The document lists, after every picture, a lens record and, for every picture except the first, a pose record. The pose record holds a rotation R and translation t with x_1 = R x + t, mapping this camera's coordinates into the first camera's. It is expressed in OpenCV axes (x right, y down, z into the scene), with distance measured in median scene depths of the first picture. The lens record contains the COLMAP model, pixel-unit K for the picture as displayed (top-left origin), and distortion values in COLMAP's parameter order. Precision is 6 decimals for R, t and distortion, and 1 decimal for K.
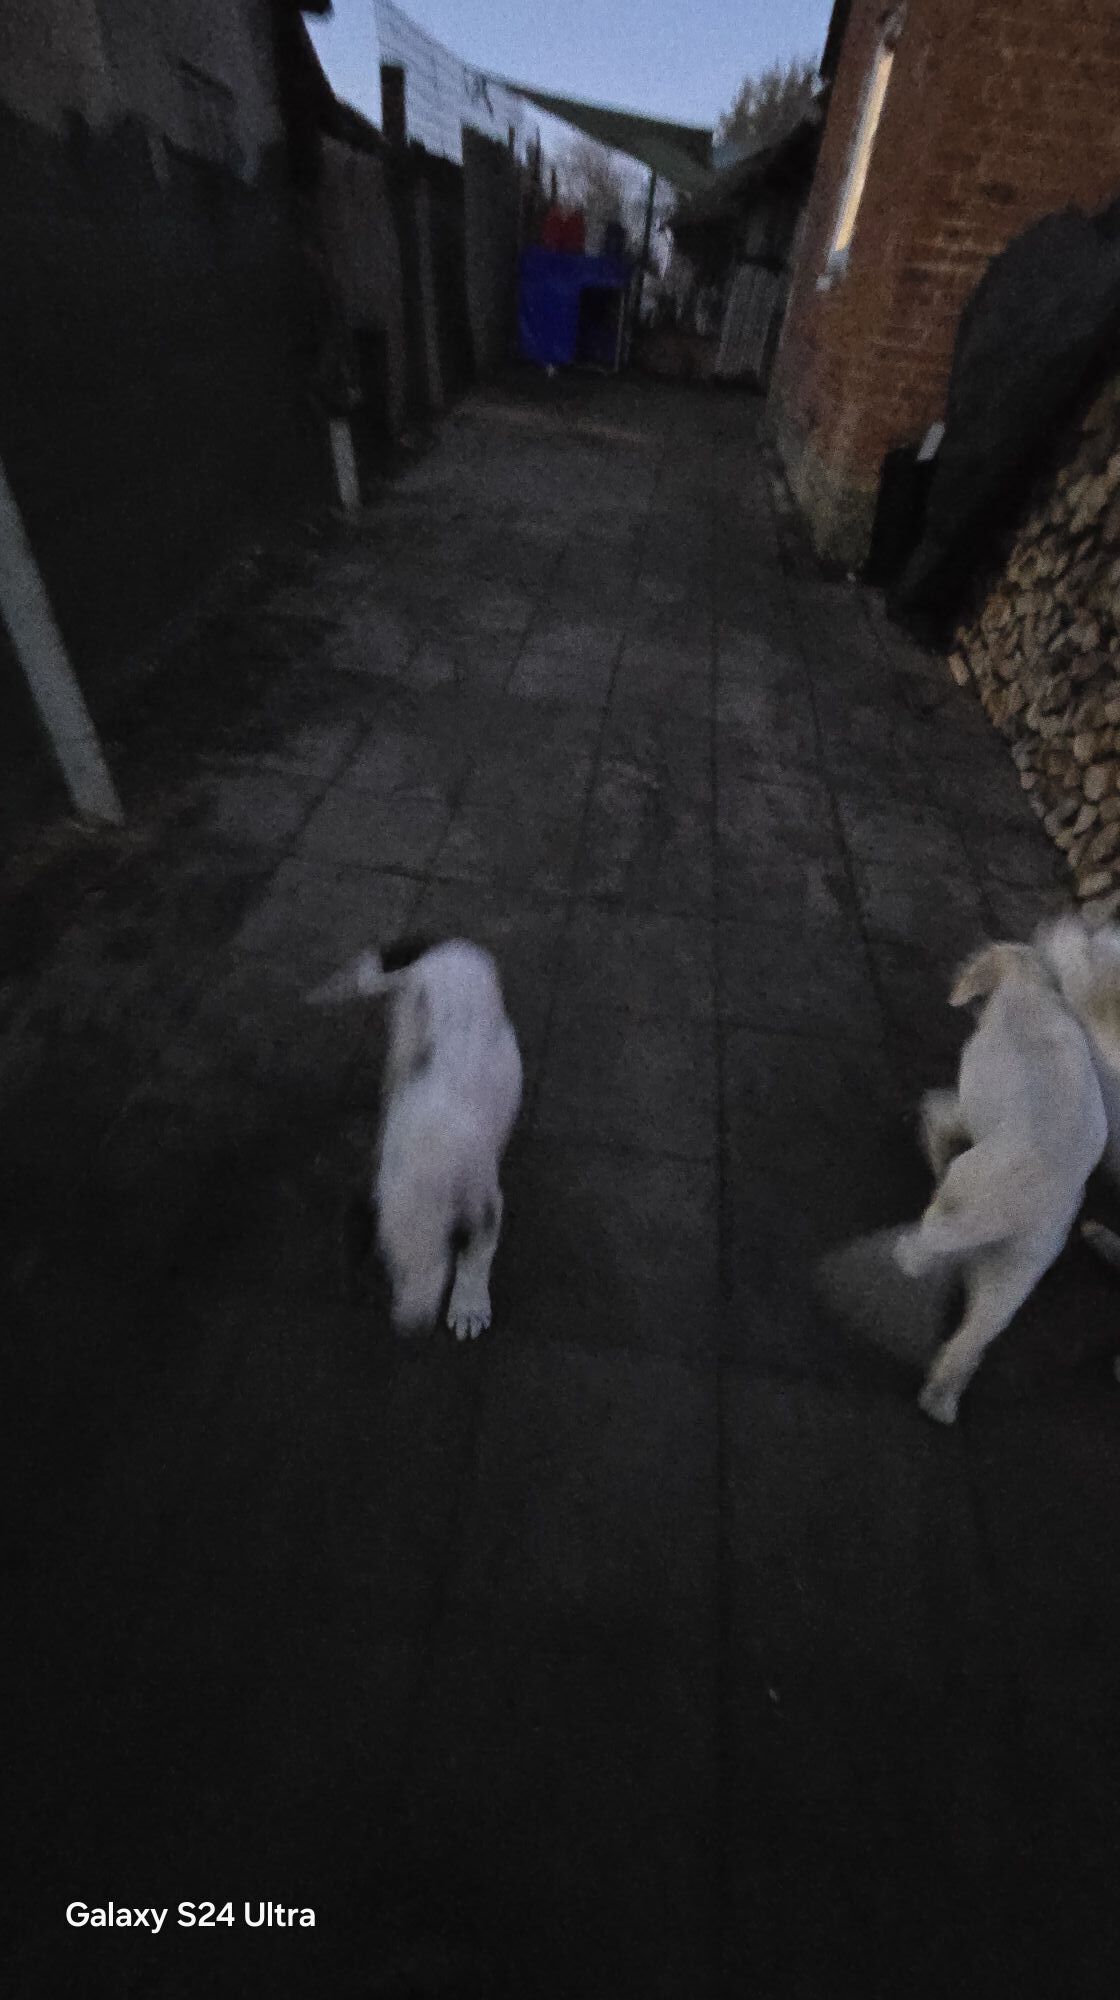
lens RADIAL K [[859.8, 0, 565.6], [0, 859.8, 1002.6], [0, 0, 1]] dist [0.000889, -0.002666]
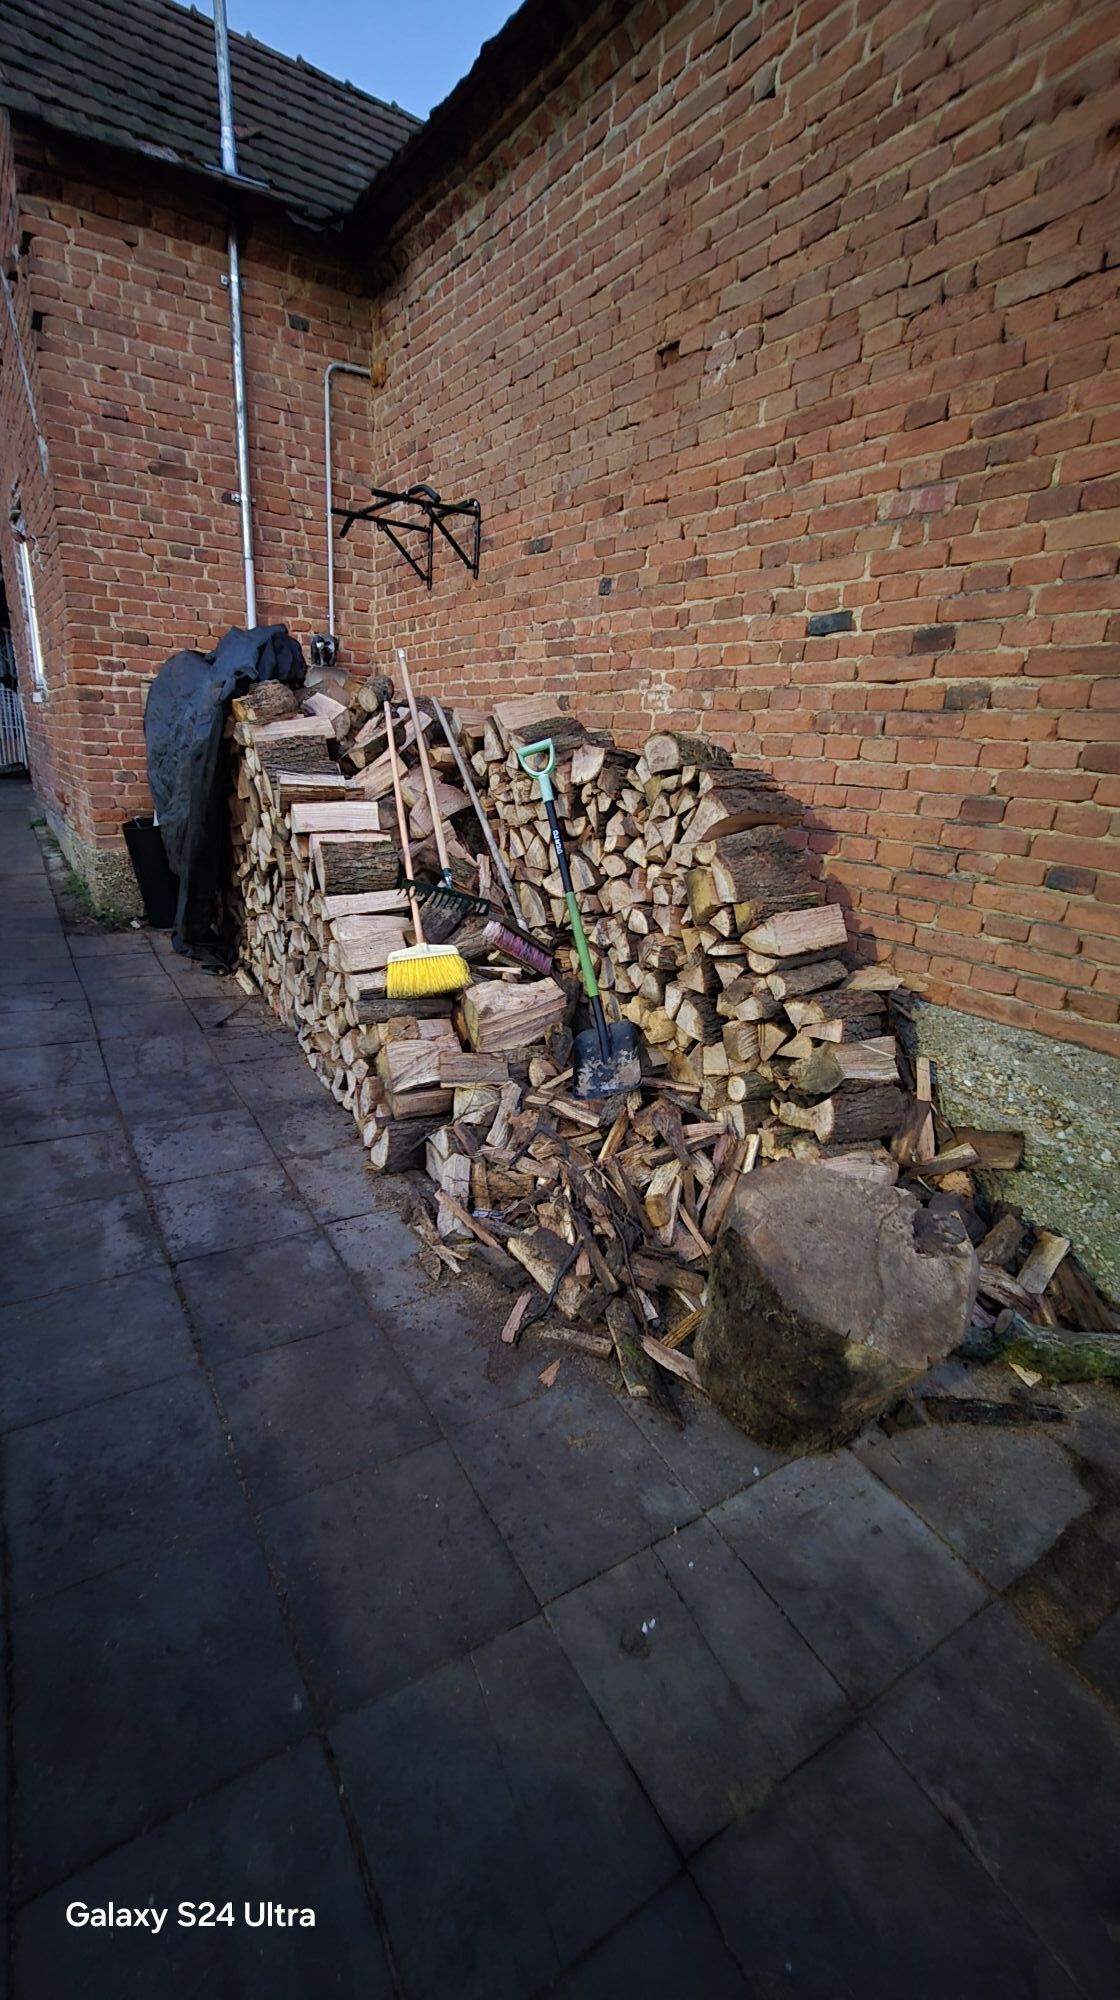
lens RADIAL K [[859.8, 0, 564.1], [0, 859.8, 1001.7], [0, 0, 1]] dist [0.000889, -0.002666]
pose [[0.778287, -0.242979, 0.578992, 0.140961], [0.421687, 0.885472, -0.195241, 0.029546], [-0.465242, 0.396107, 0.791612, -0.072021]]
